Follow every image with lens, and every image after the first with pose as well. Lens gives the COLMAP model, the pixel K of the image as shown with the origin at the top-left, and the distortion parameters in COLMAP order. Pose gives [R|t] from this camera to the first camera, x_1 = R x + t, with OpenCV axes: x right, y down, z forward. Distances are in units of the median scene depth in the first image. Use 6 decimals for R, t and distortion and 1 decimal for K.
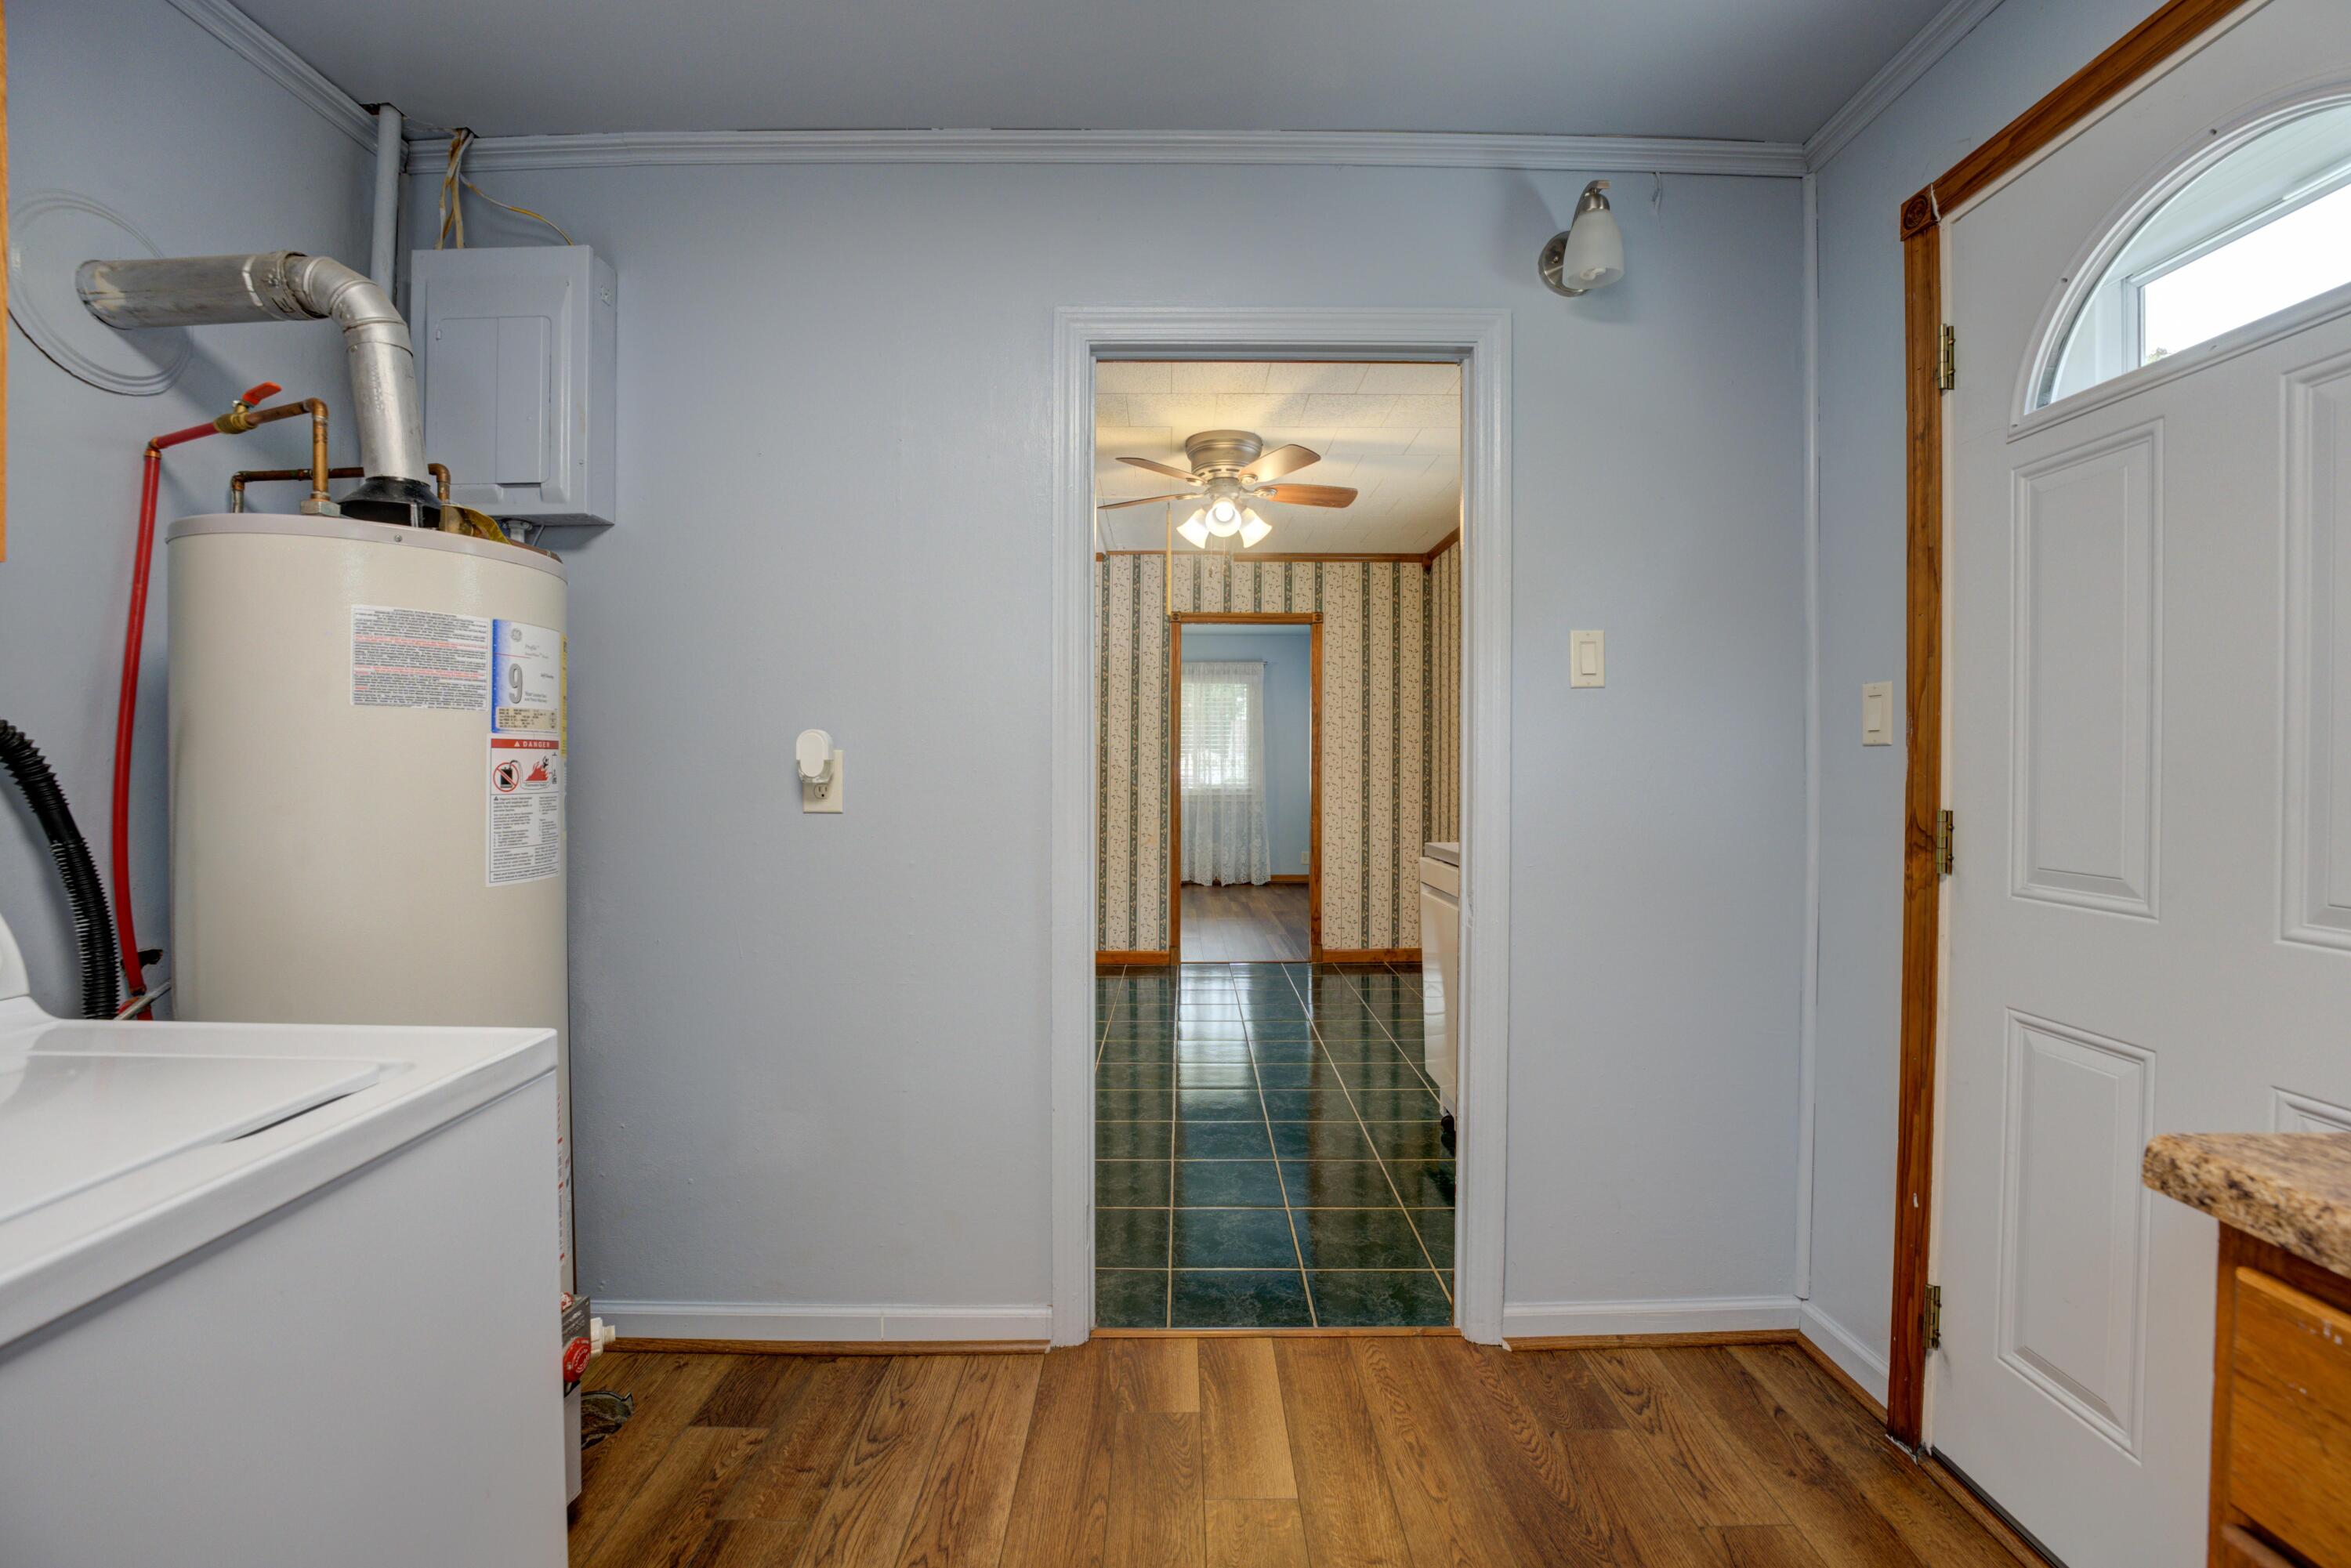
lens RADIAL K [[947.4, 0, 1182.2], [0, 947.4, 778.5], [0, 0, 1]] dist [-0.025122, 0.000338]
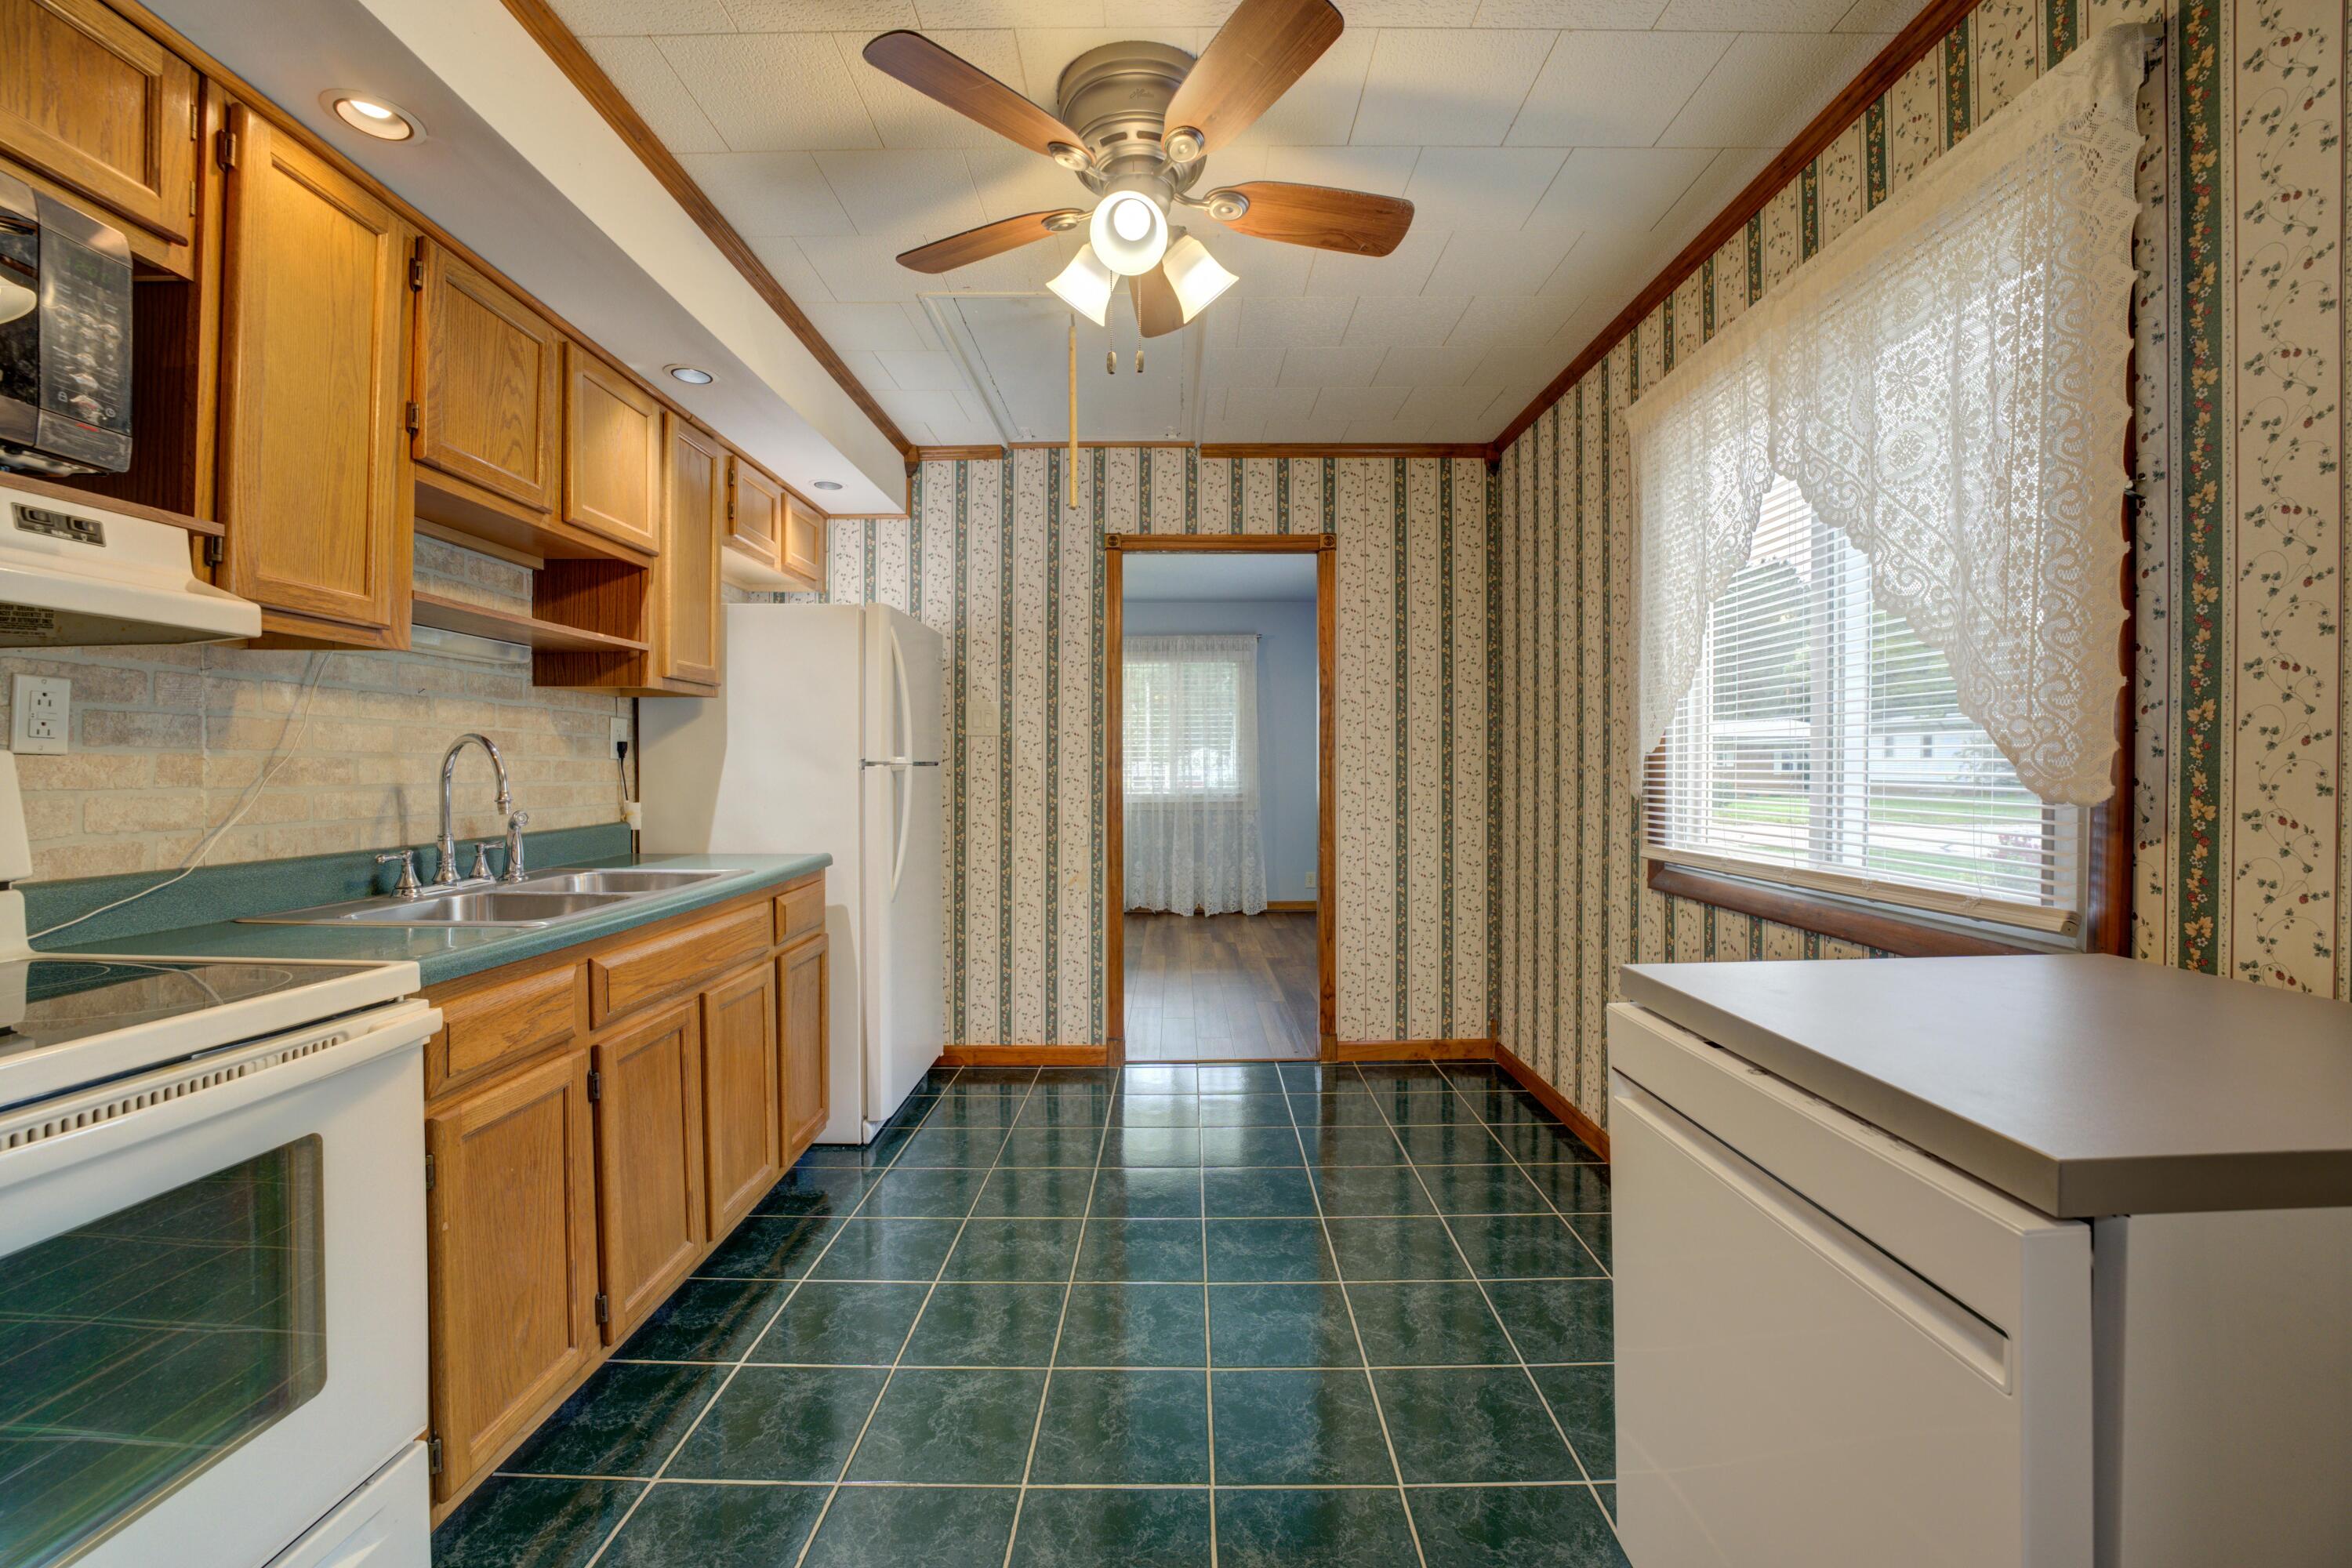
lens RADIAL K [[947.8, 0, 1182.8], [0, 947.8, 778.5], [0, 0, 1]] dist [-0.025122, 0.000338]
pose [[0.999979, -0.005051, -0.003974, 0.043368], [0.005057, 0.999986, 0.001507, -0.005727], [0.003966, -0.001527, 0.999991, 0.337329]]
